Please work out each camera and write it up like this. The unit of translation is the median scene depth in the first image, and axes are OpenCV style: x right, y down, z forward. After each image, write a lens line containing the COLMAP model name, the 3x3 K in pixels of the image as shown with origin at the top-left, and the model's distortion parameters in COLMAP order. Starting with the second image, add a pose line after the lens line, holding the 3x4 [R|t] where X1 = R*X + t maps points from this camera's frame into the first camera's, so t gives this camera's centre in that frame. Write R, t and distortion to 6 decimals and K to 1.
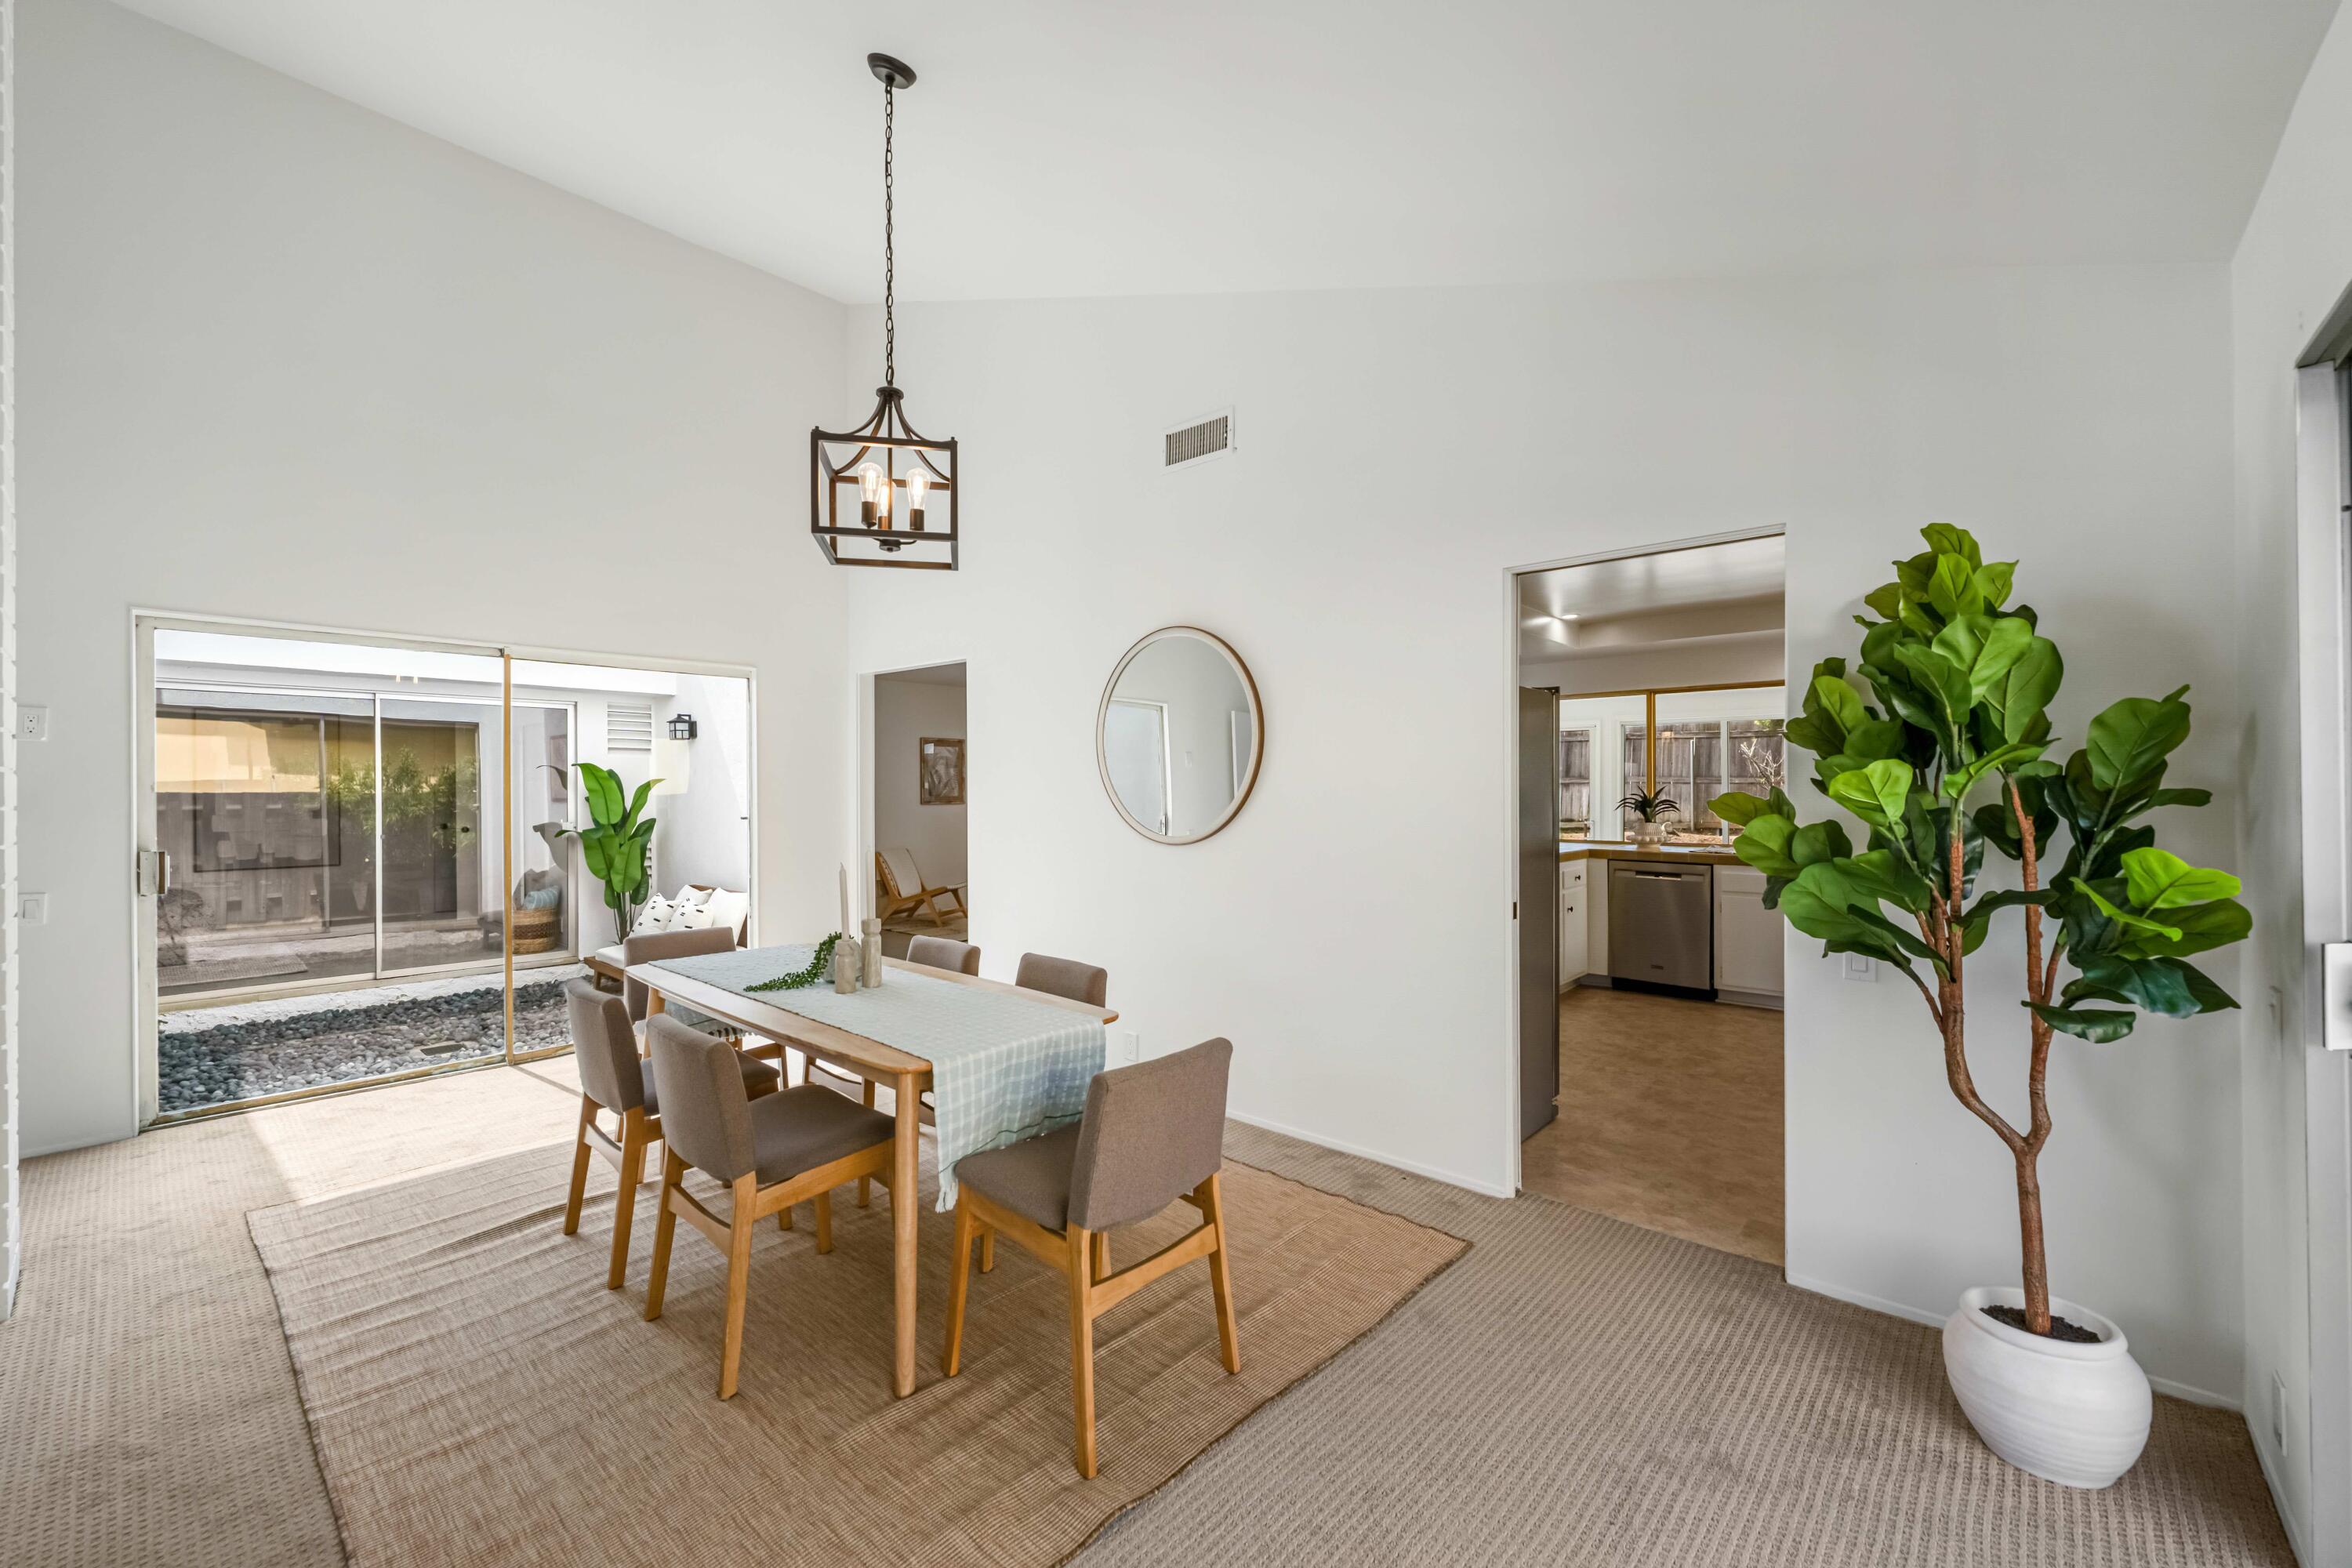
lens RADIAL K [[942.9, 0, 1175.2], [0, 942.9, 777.9], [0, 0, 1]] dist [-0.000887, 0.000037]
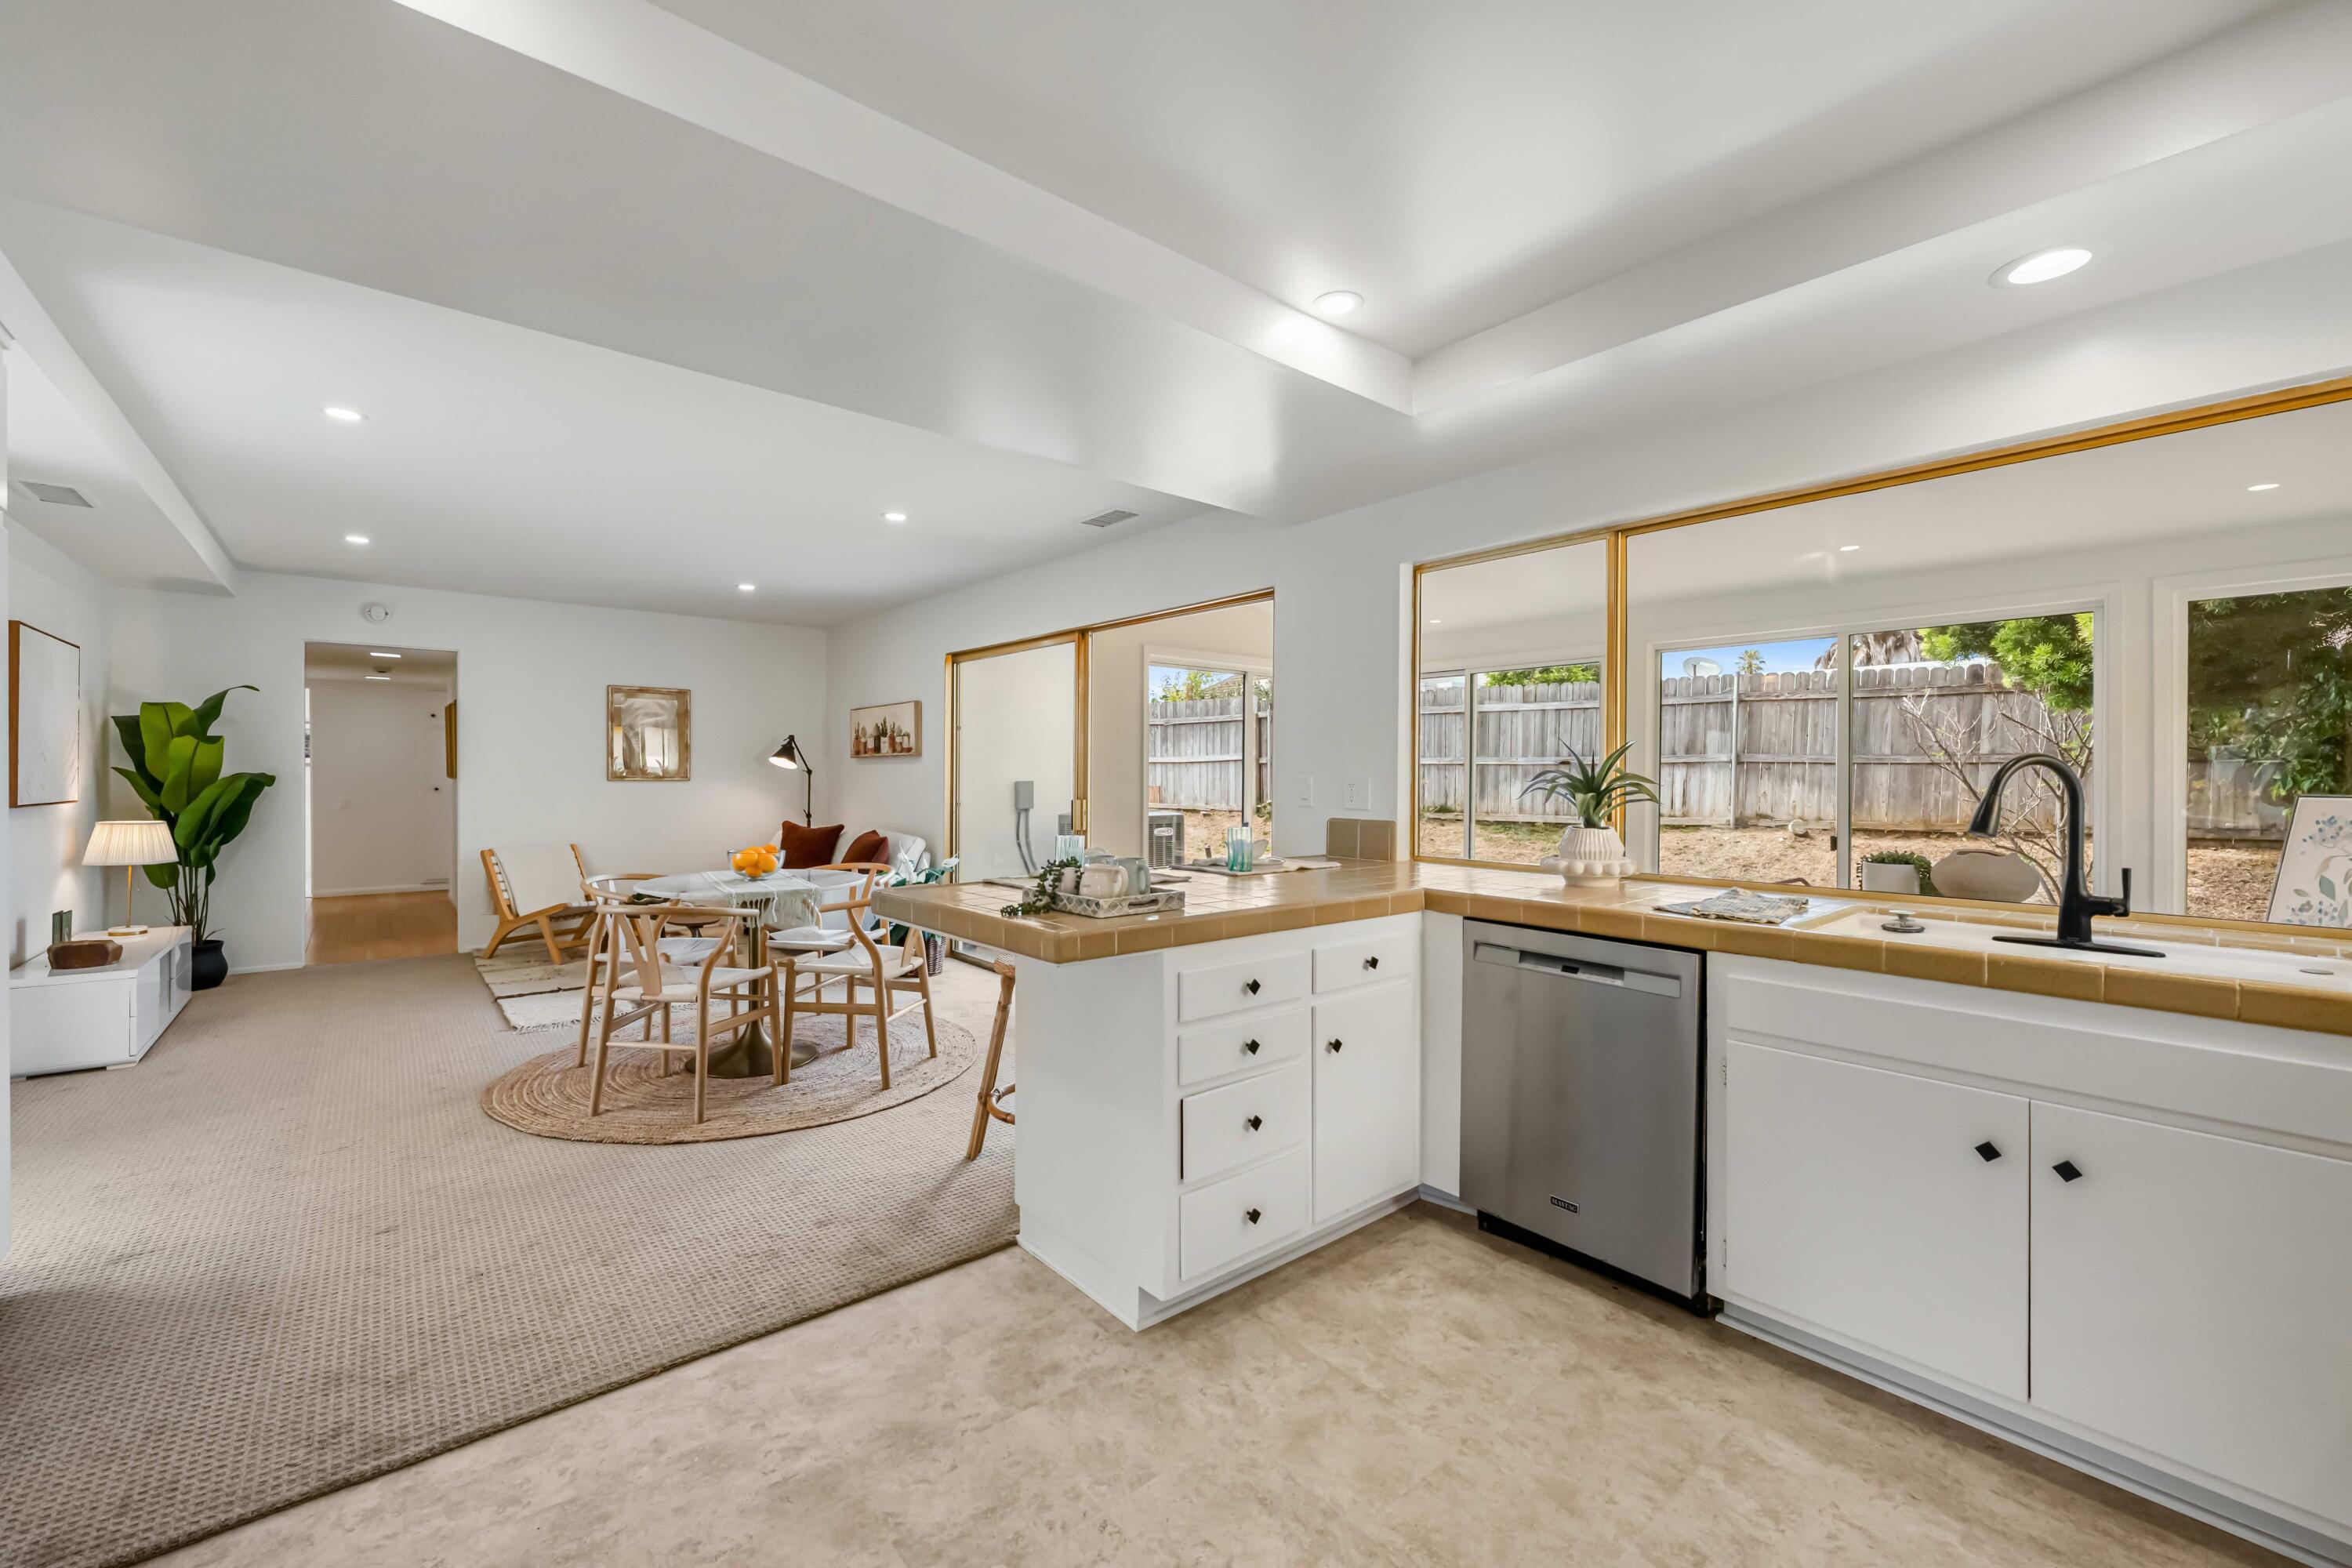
lens RADIAL K [[942.9, 0, 1175.2], [0, 942.9, 777.9], [0, 0, 1]] dist [-0.000887, 0.000037]
pose [[0.989374, 0.004789, -0.145312, 0.415495], [-0.003276, 0.999938, 0.010650, 0.022548], [0.145354, -0.010060, 0.989329, 0.606907]]
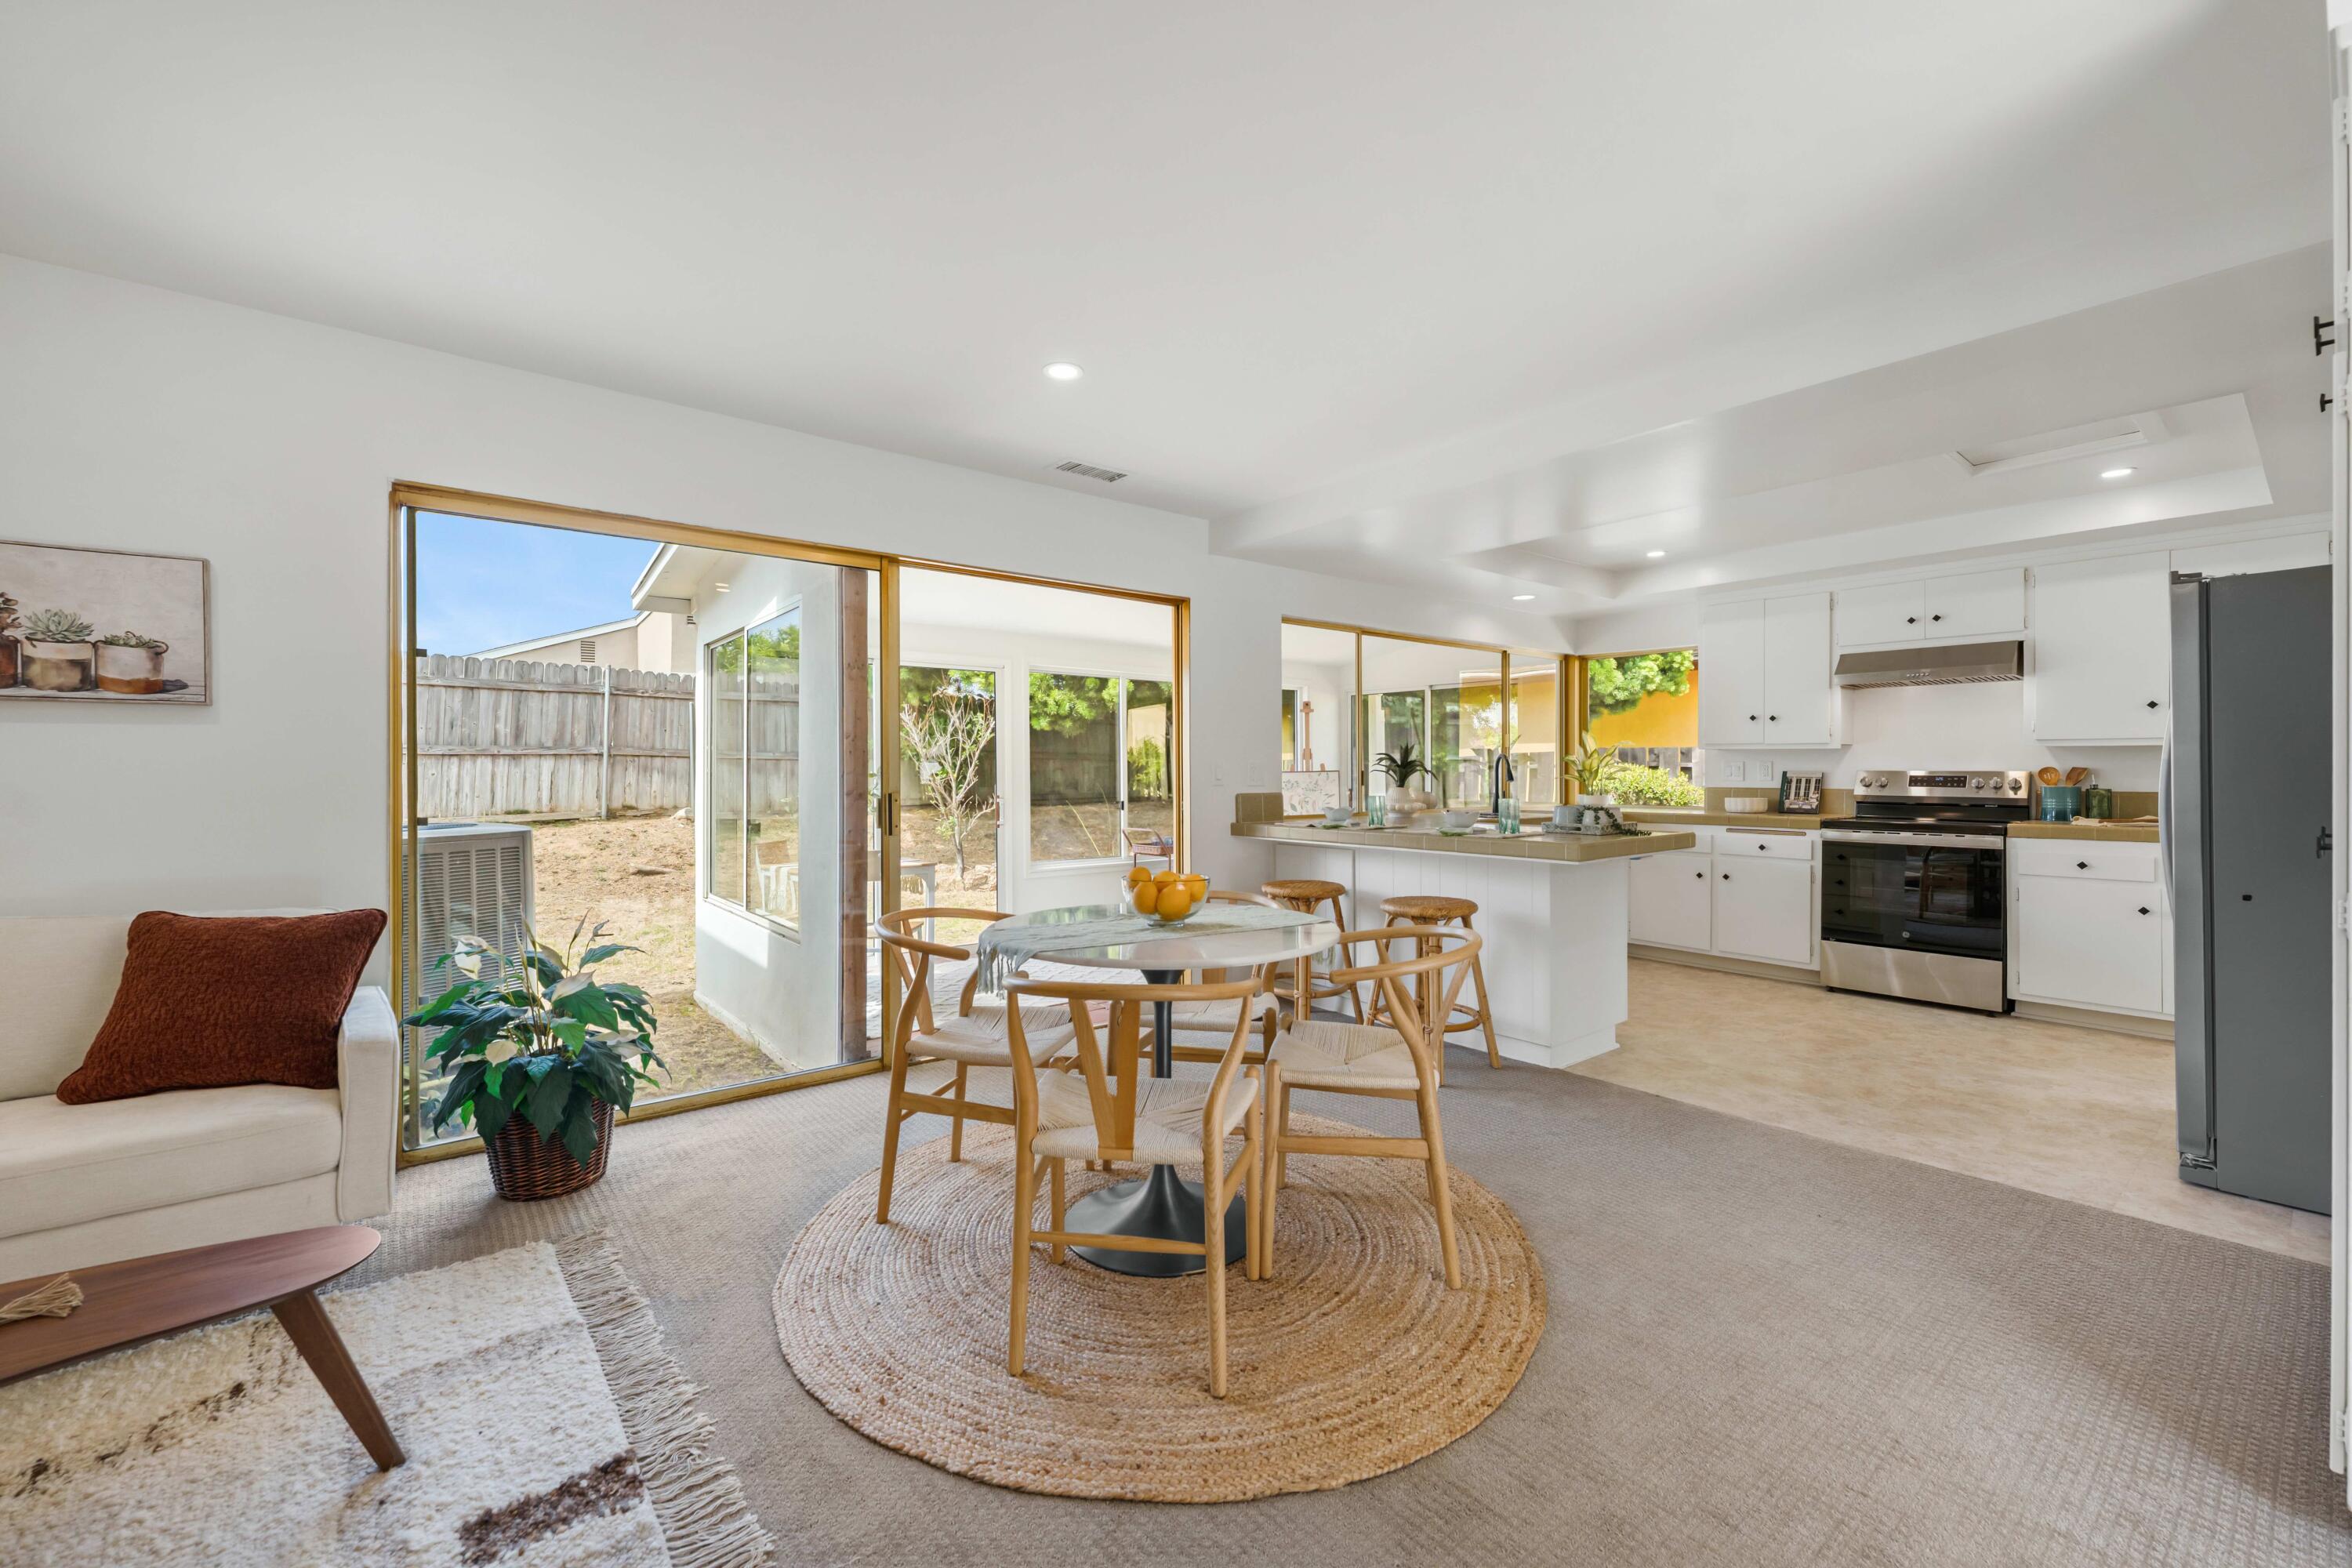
lens RADIAL K [[940.2, 0, 1177.1], [0, 940.2, 770.5], [0, 0, 1]] dist [-0.000065, -0.000105]
pose [[0.171710, 0.001863, 0.985146, -0.383071], [-0.004211, 0.999990, -0.001157, 0.037206], [-0.985139, -0.003949, 0.171716, 1.158844]]
